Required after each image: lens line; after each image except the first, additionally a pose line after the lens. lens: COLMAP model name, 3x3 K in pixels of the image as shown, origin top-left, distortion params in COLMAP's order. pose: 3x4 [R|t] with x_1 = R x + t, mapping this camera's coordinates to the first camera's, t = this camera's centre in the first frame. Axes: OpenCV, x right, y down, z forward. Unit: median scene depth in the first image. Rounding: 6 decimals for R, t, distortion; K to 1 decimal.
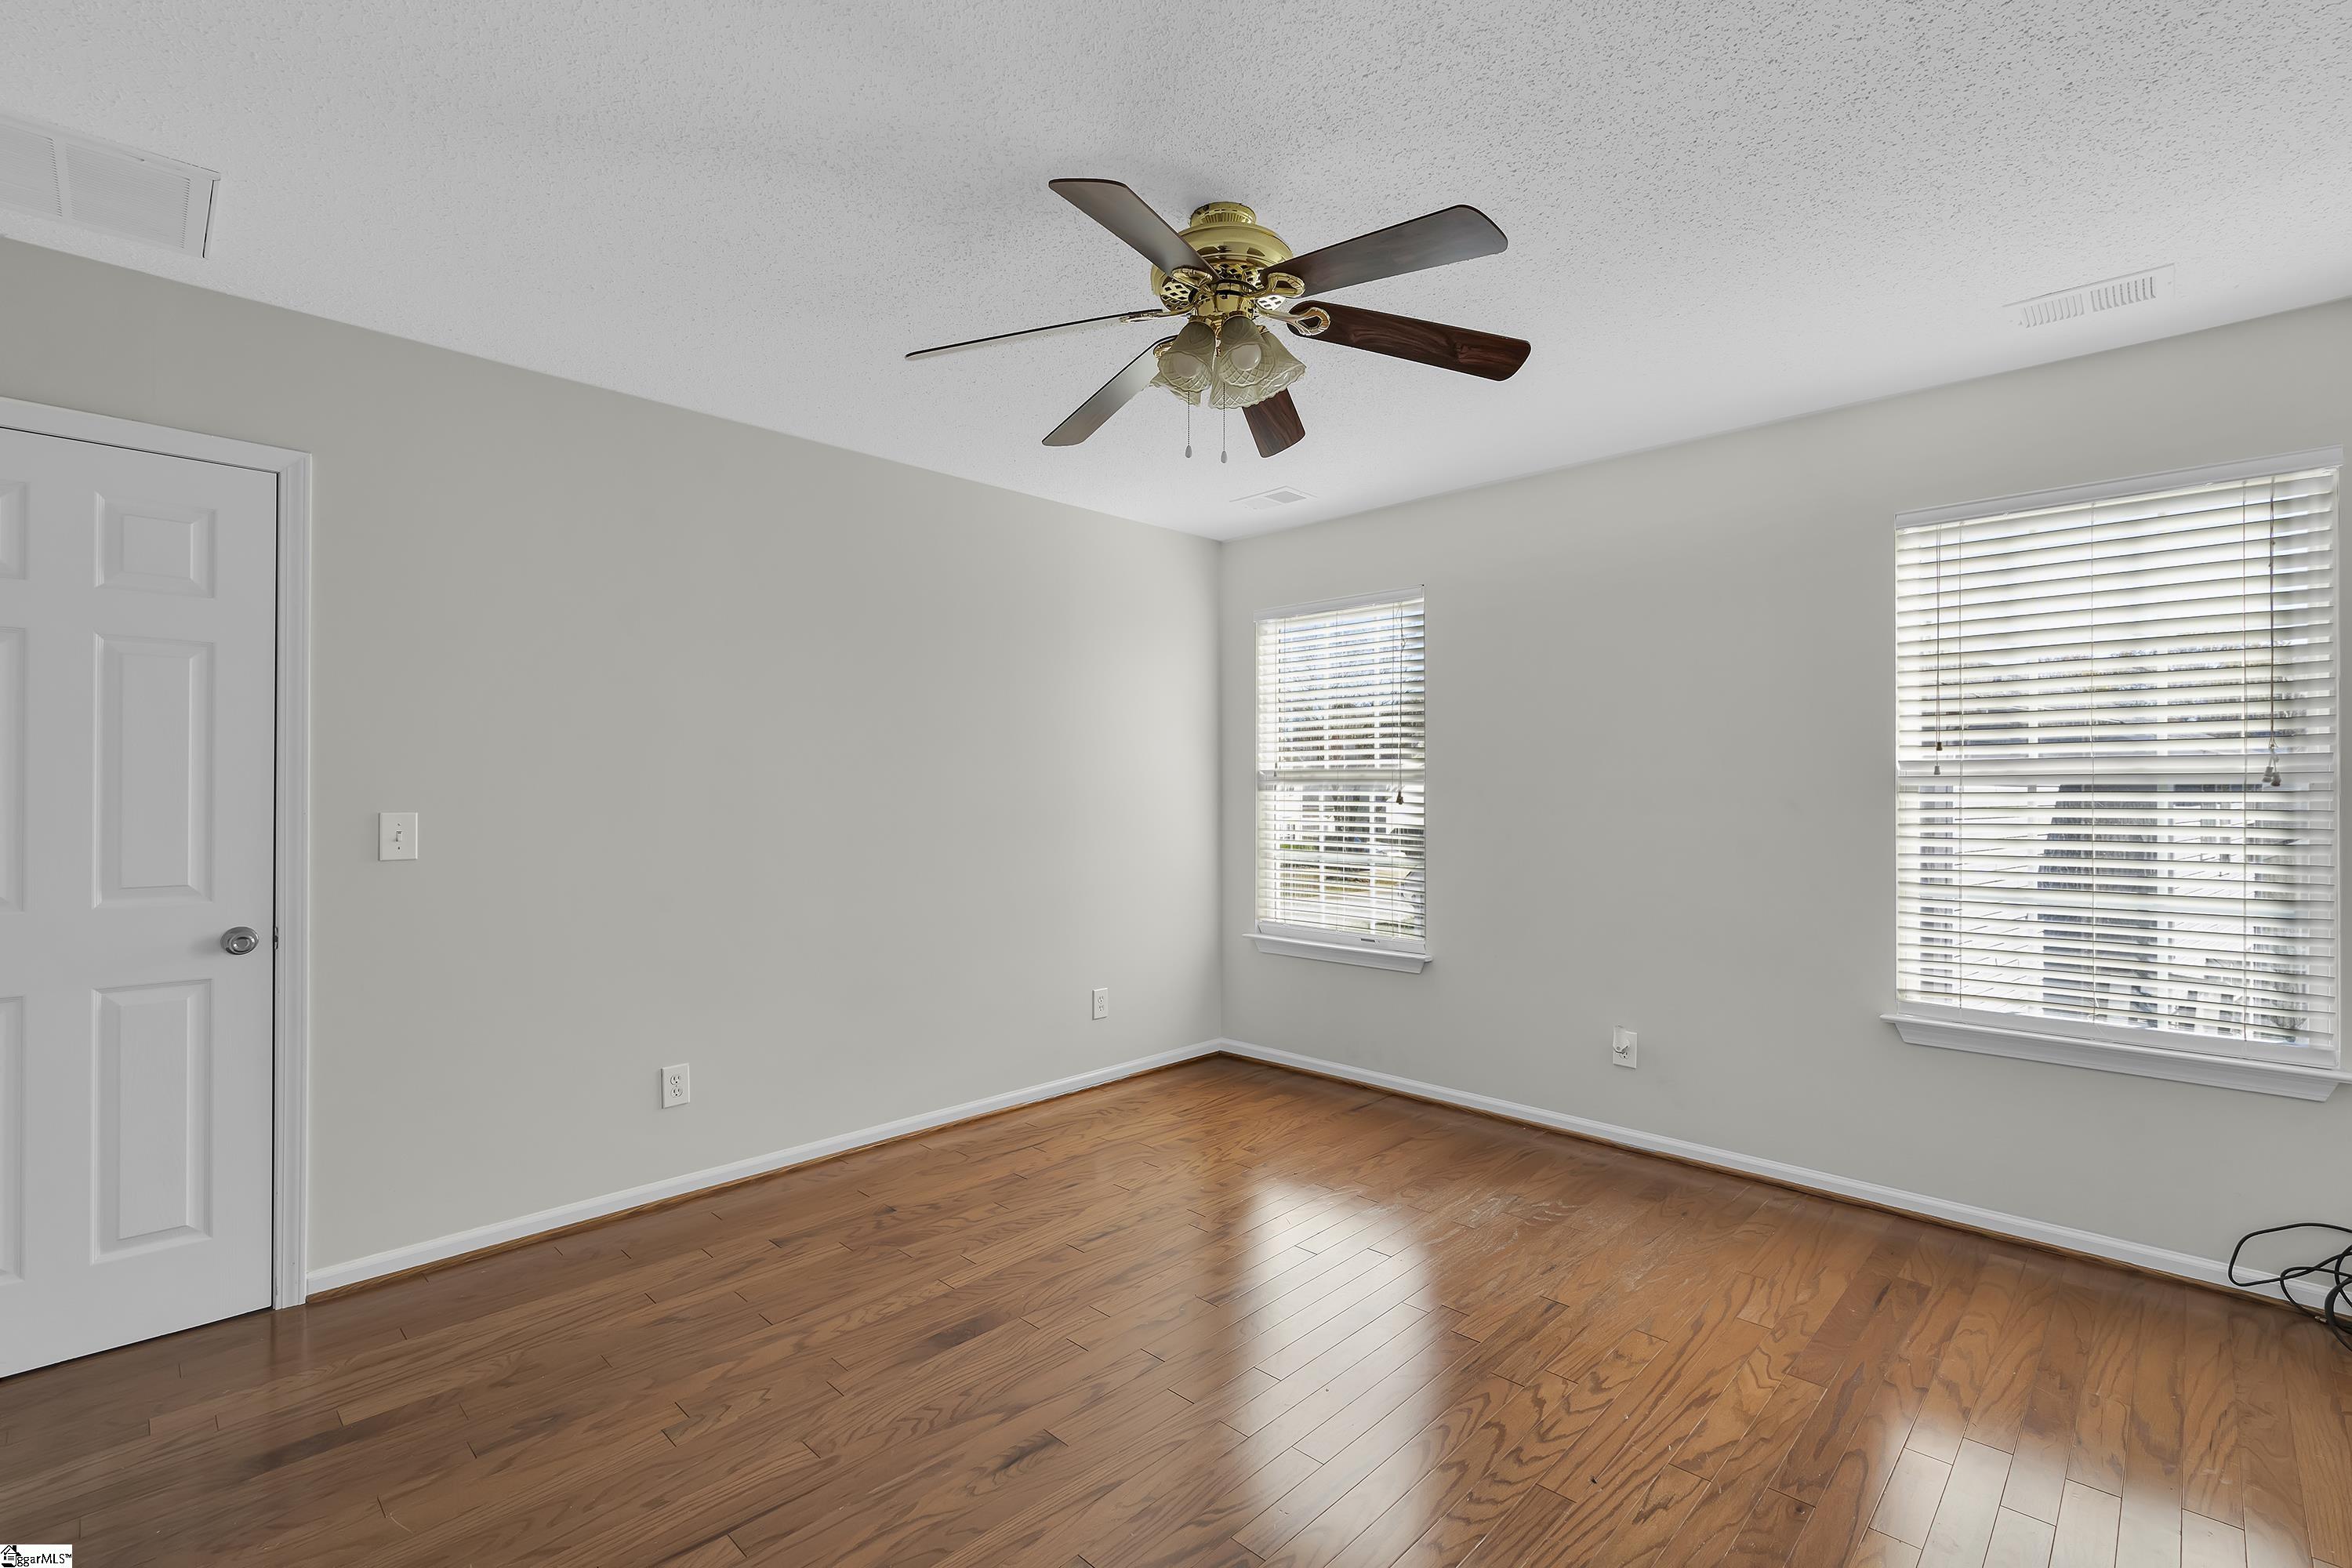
lens RADIAL K [[1050.7, 0, 1174.2], [0, 1050.7, 785.3], [0, 0, 1]] dist [0.000260, 0.000436]
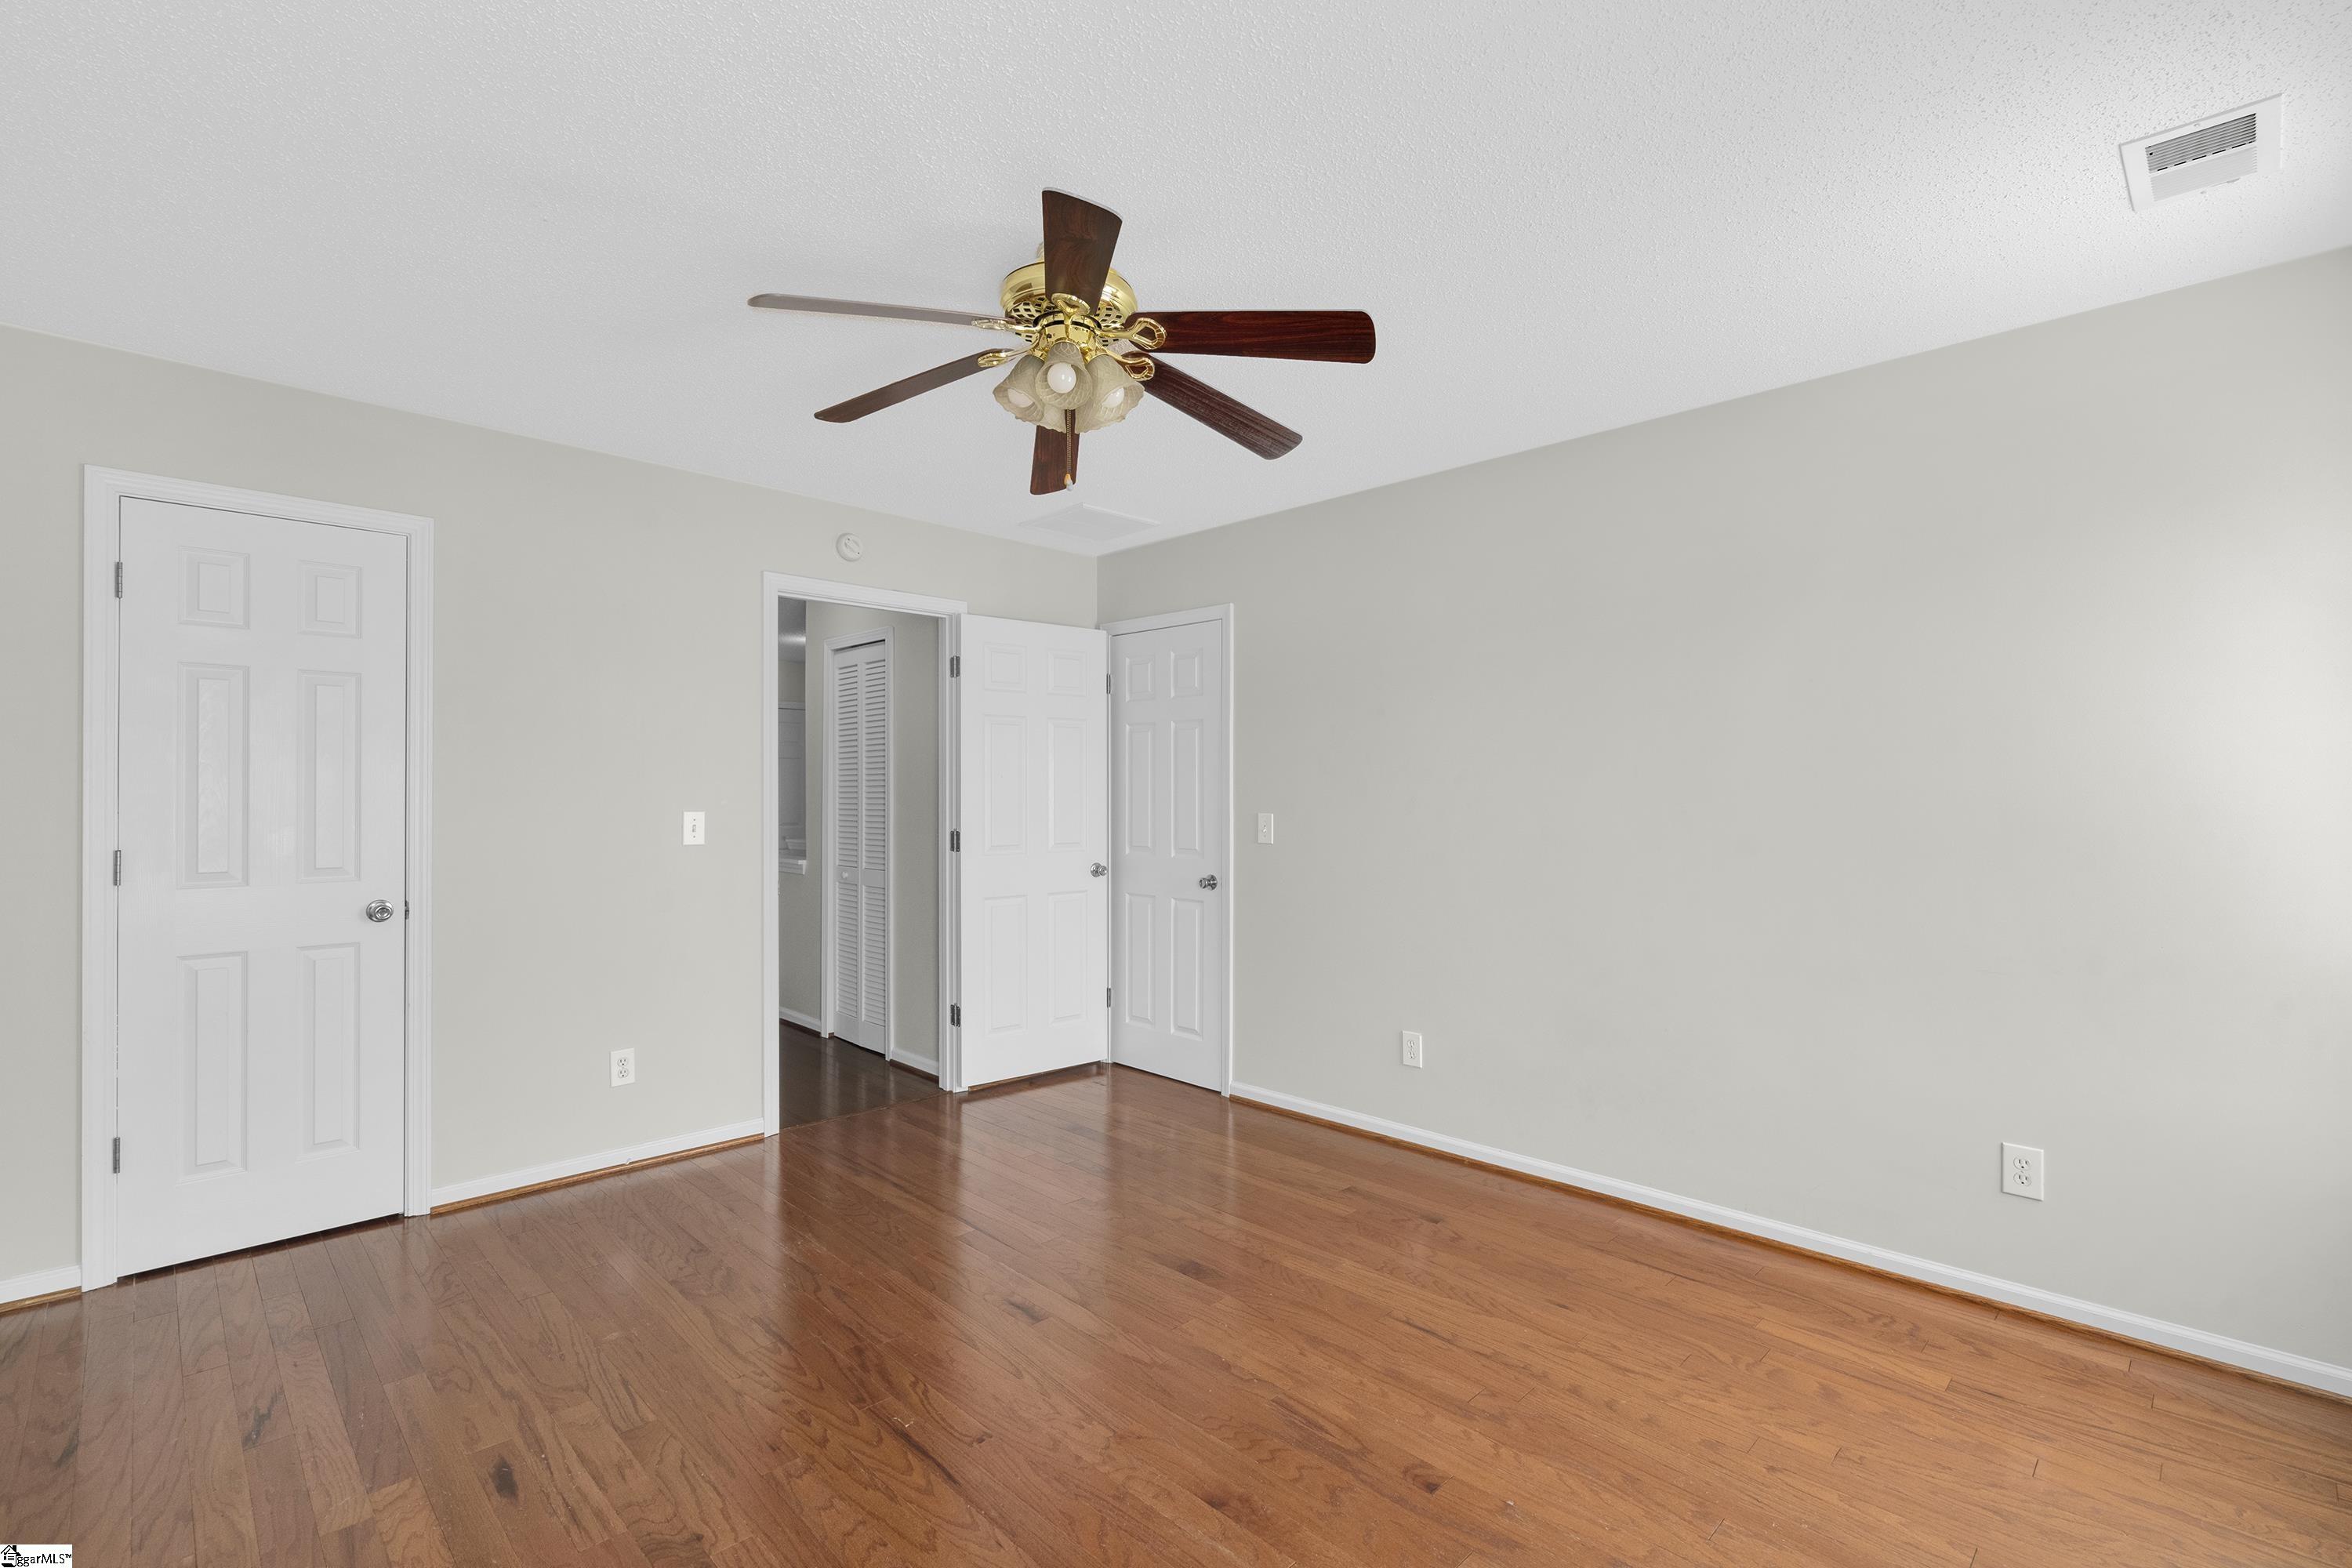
lens RADIAL K [[1050.7, 0, 1170.3], [0, 1050.7, 795.0], [0, 0, 1]] dist [0.000260, 0.000436]
pose [[-0.023225, -0.007502, -0.999702, 0.752383], [-0.000193, 0.999972, -0.007500, 0.008662], [0.999730, 0.000019, -0.023226, 0.792353]]
